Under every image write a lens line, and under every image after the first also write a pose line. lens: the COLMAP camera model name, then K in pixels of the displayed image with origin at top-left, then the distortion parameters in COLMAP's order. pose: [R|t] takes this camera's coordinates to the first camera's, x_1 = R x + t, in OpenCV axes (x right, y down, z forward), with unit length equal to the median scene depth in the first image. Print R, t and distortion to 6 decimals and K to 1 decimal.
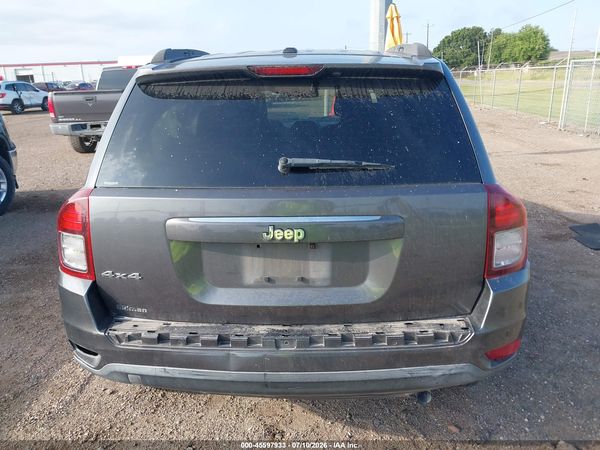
lens RADIAL K [[486.3, 0, 299.0], [0, 486.3, 222.5], [0, 0, 1]] dist [-0.004492, -0.006733]
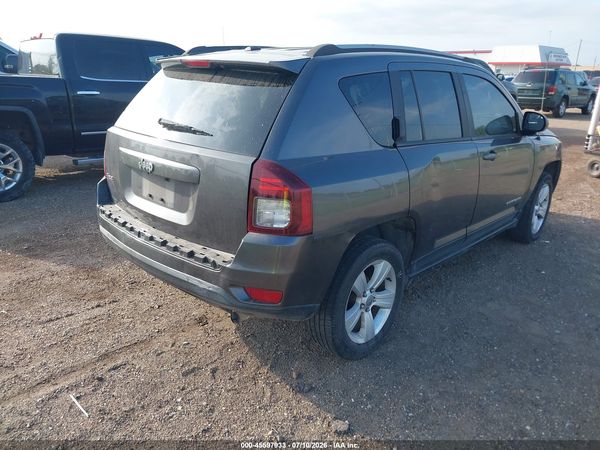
lens RADIAL K [[486.3, 0, 297.1], [0, 486.3, 227.9], [0, 0, 1]] dist [-0.004492, -0.006733]
pose [[0.732201, 0.241357, -0.636890, 1.296213], [-0.224877, 0.968335, 0.108433, -0.057162], [0.642894, 0.063827, 0.763291, 0.112995]]
